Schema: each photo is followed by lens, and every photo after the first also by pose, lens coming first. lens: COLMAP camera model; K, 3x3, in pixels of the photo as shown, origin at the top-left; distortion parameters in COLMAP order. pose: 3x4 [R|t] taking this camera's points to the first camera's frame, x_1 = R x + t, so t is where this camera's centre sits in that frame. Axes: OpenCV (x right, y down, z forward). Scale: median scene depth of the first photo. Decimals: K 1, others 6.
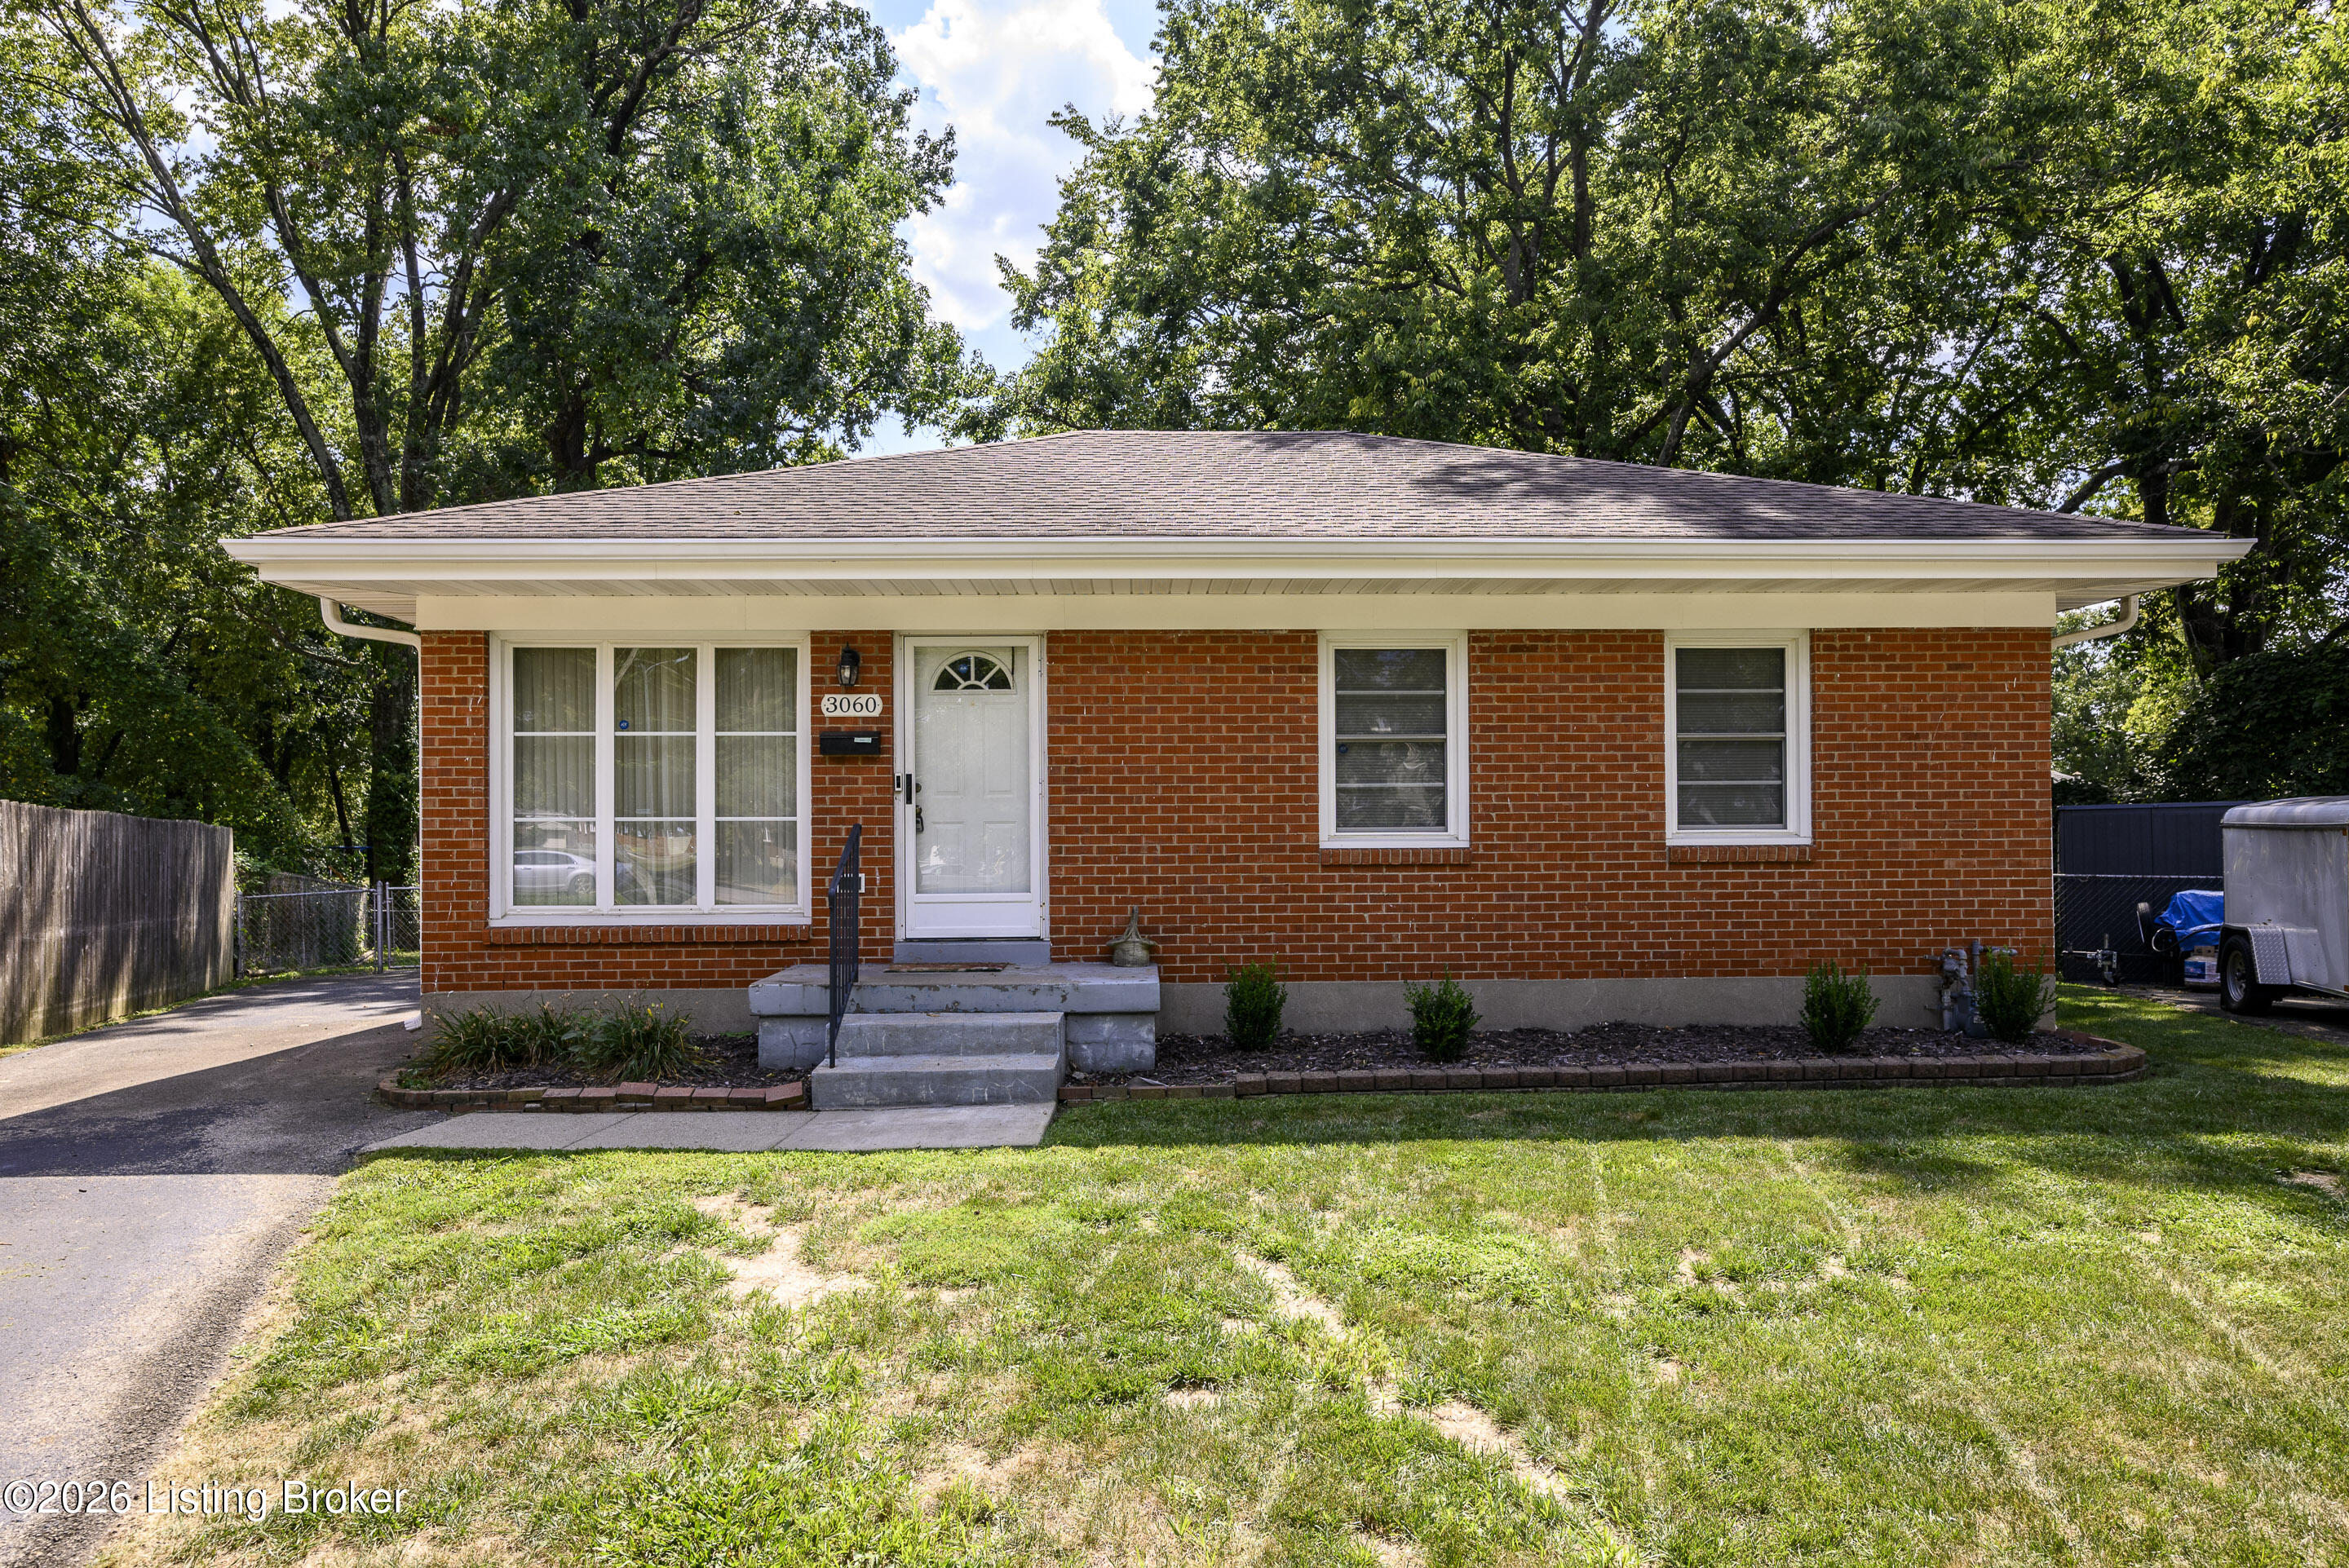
lens RADIAL K [[1413.9, 0, 1178.3], [0, 1413.9, 824.8], [0, 0, 1]] dist [-0.000879, 0.000479]
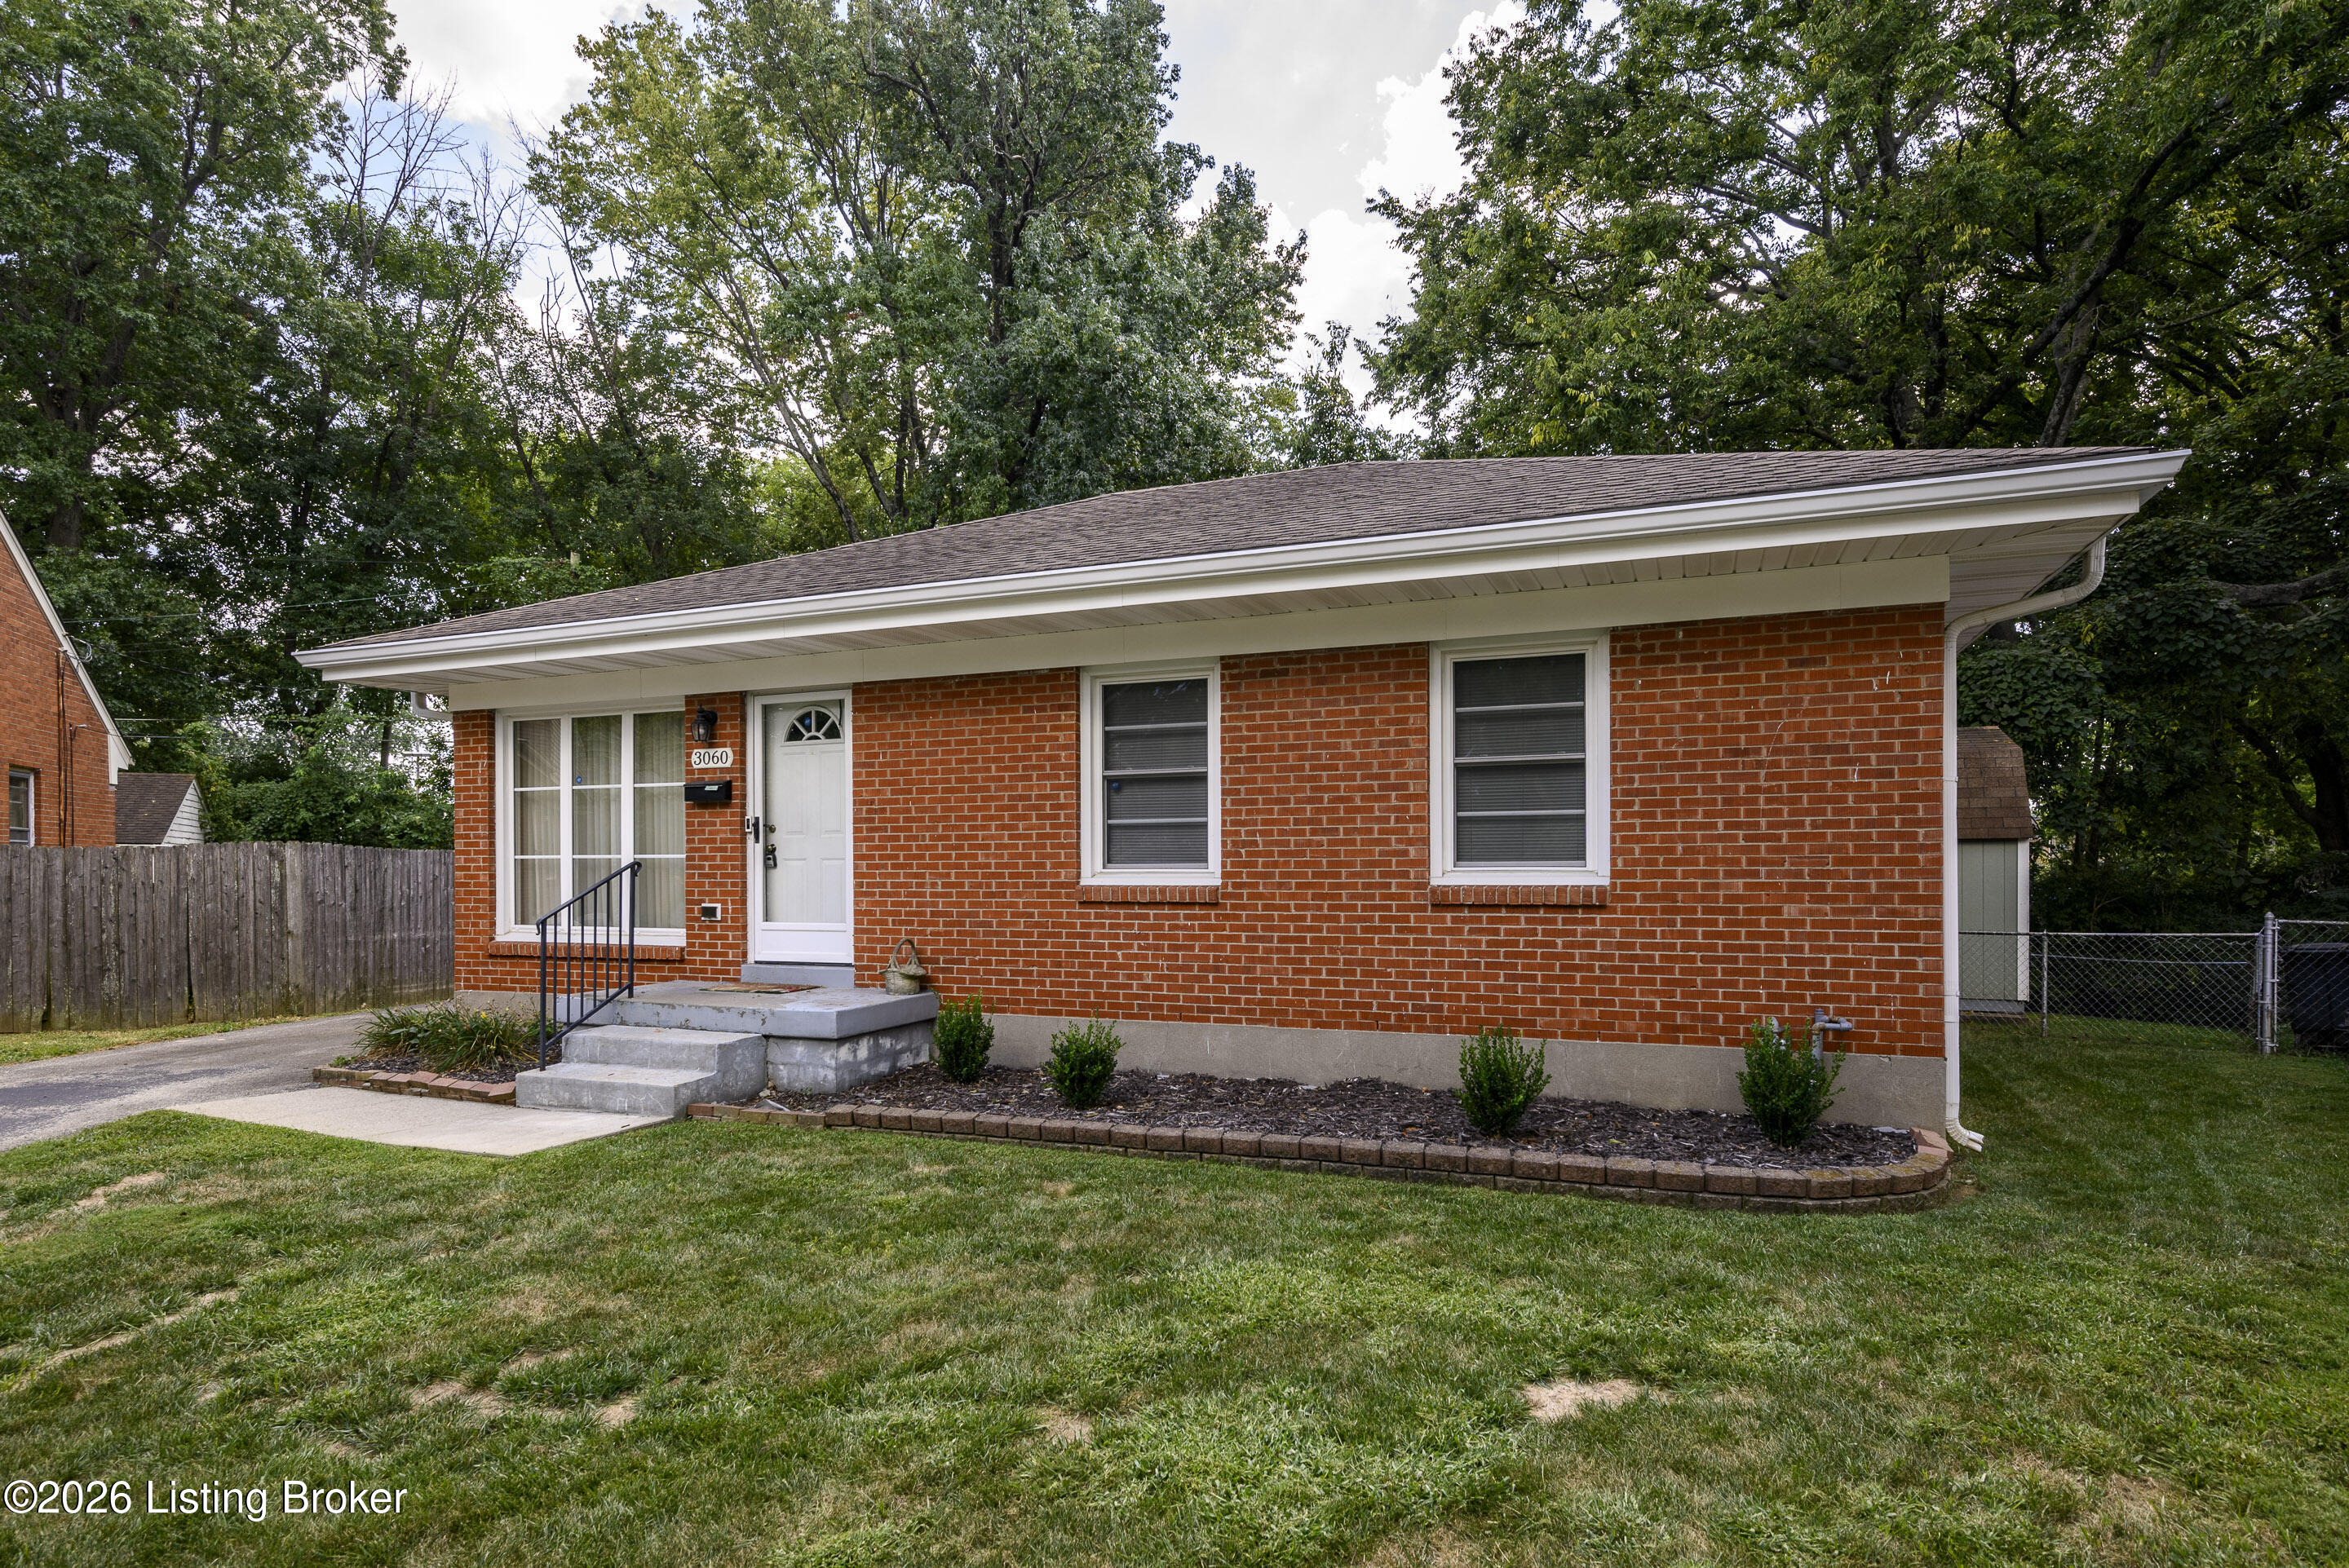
lens RADIAL K [[1228.7, 0, 1168.5], [0, 1228.7, 871.8], [0, 0, 1]] dist [0.001227, 0.000957]
pose [[0.913892, 0.004008, -0.405937, 0.513914], [0.001897, 0.999898, 0.014144, -0.004950], [0.405952, -0.013696, 0.913792, 0.229512]]
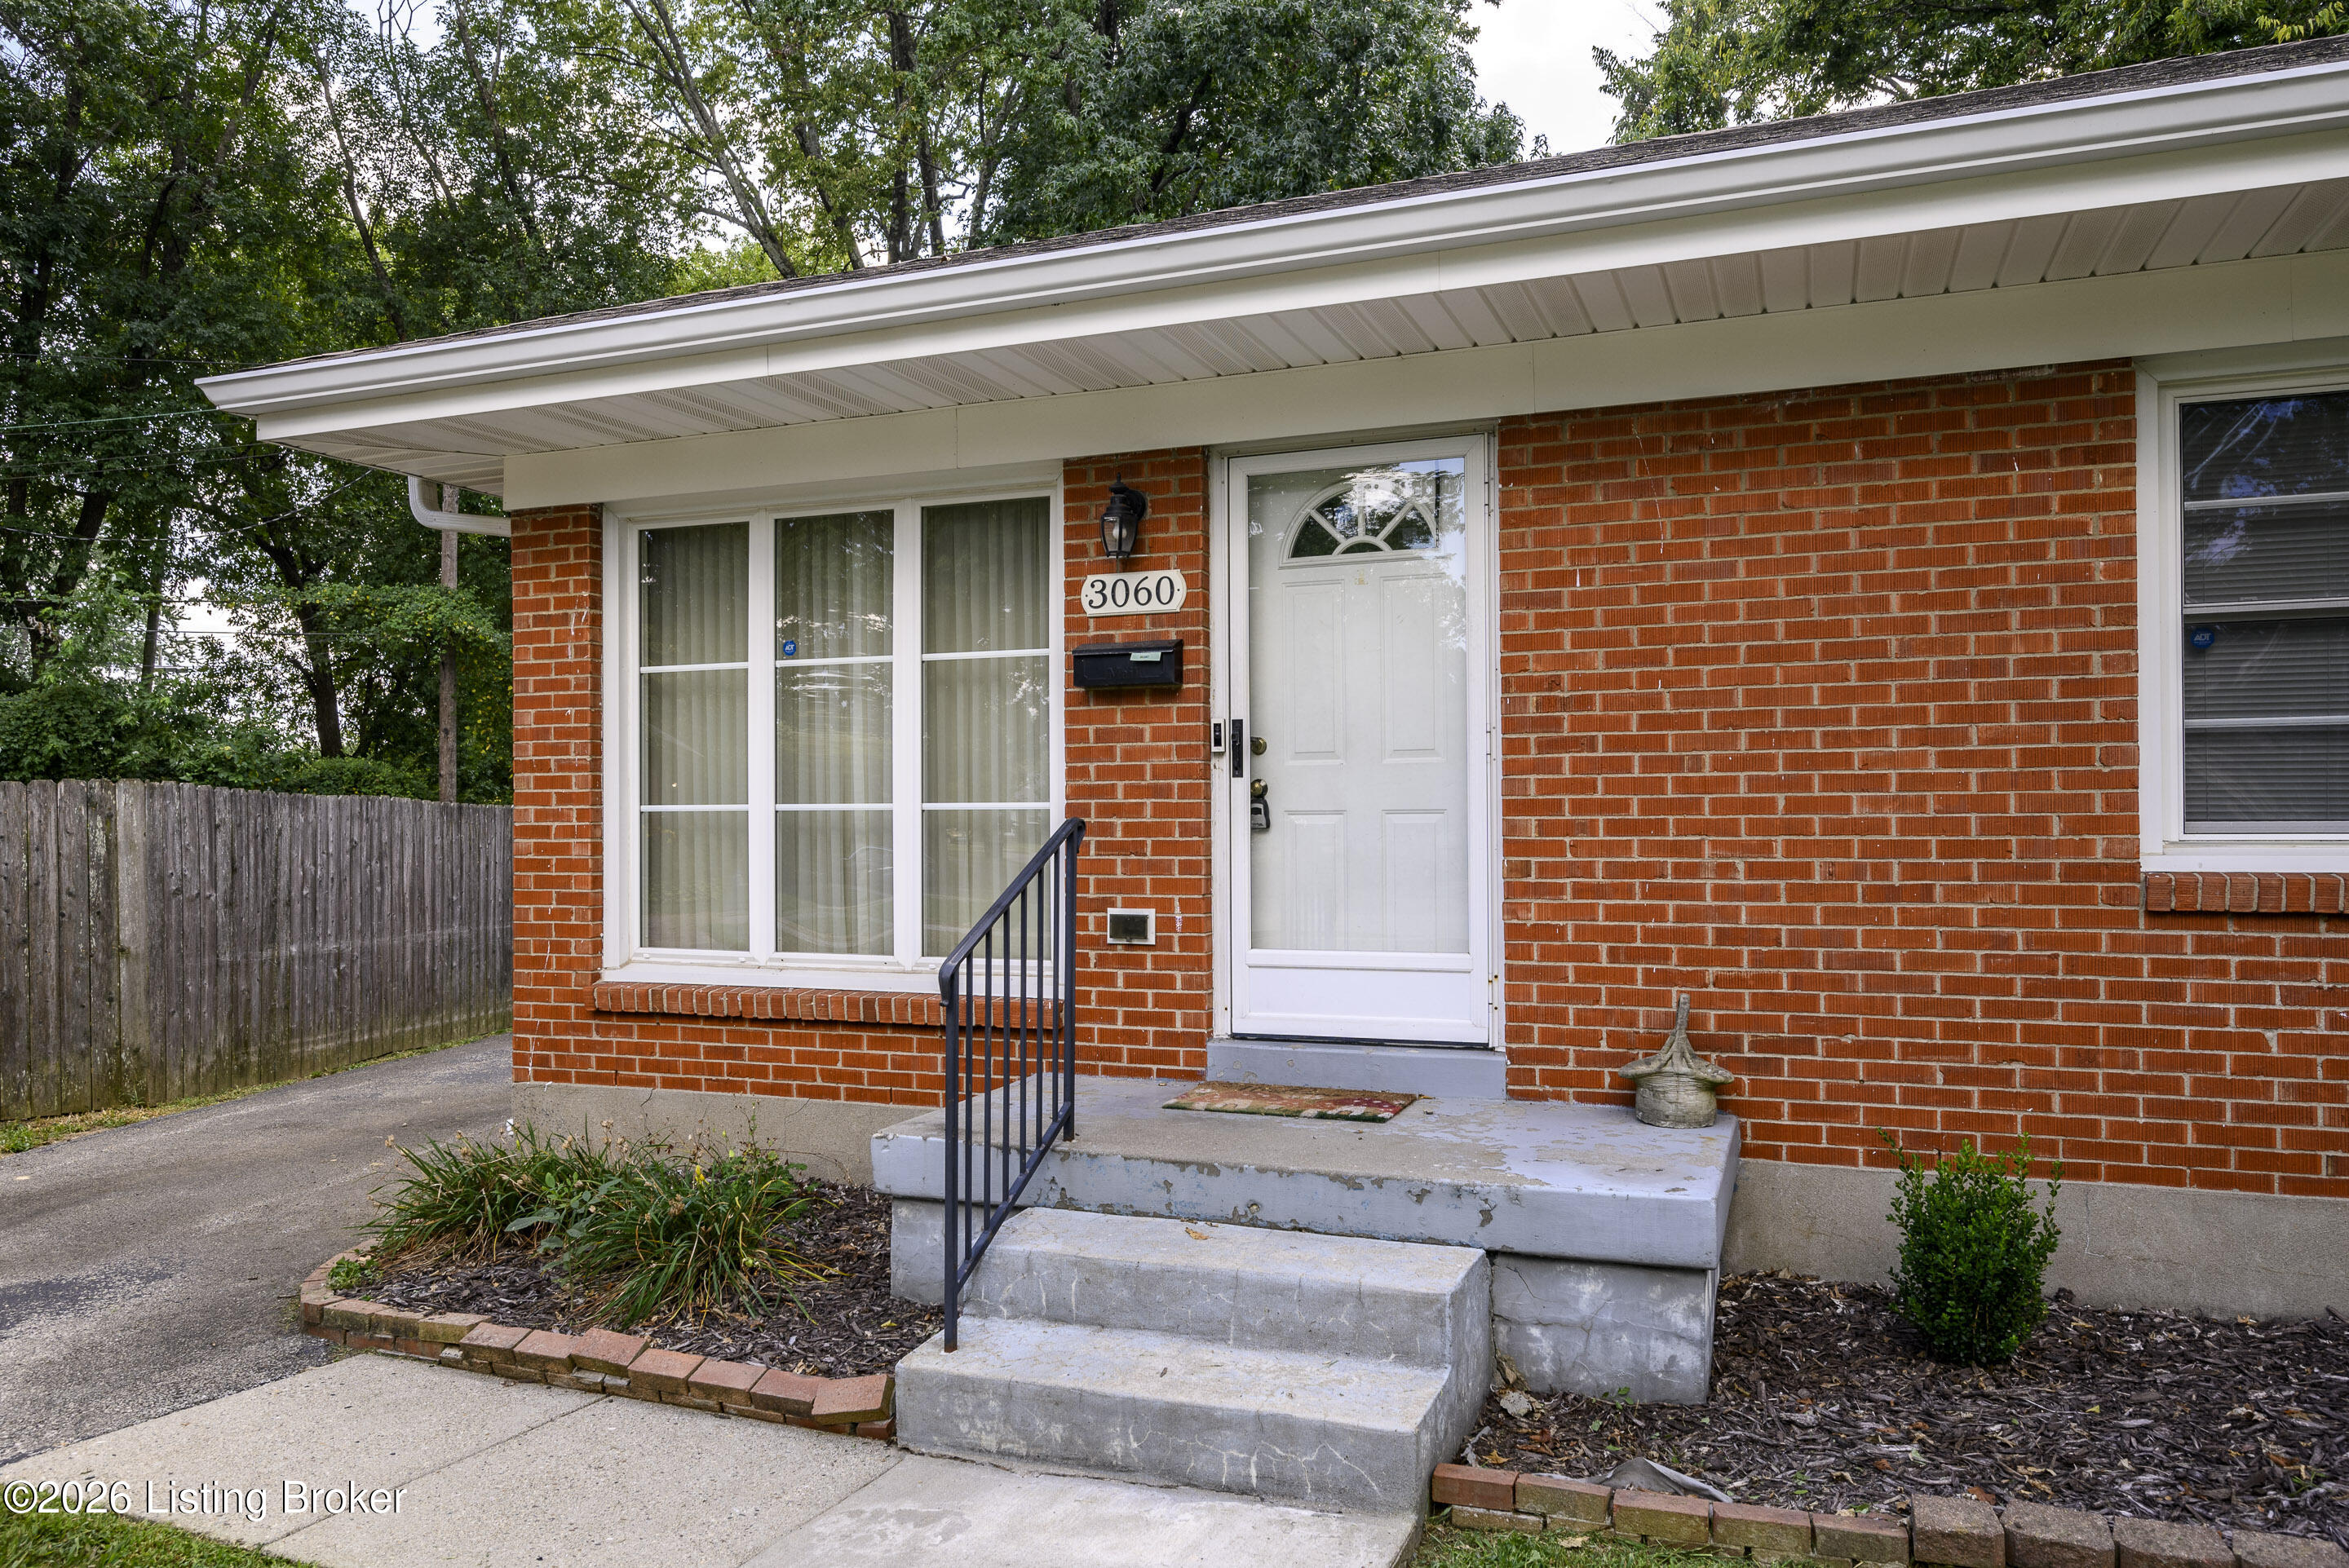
lens RADIAL K [[1626.5, 0, 1178.8], [0, 1626.5, 812.5], [0, 0, 1]] dist [0.000608, 0.000182]
pose [[0.920128, -0.001006, -0.391617, 0.025279], [0.003496, 0.999978, 0.005646, -0.004990], [0.391602, -0.006564, 0.920111, 0.437084]]
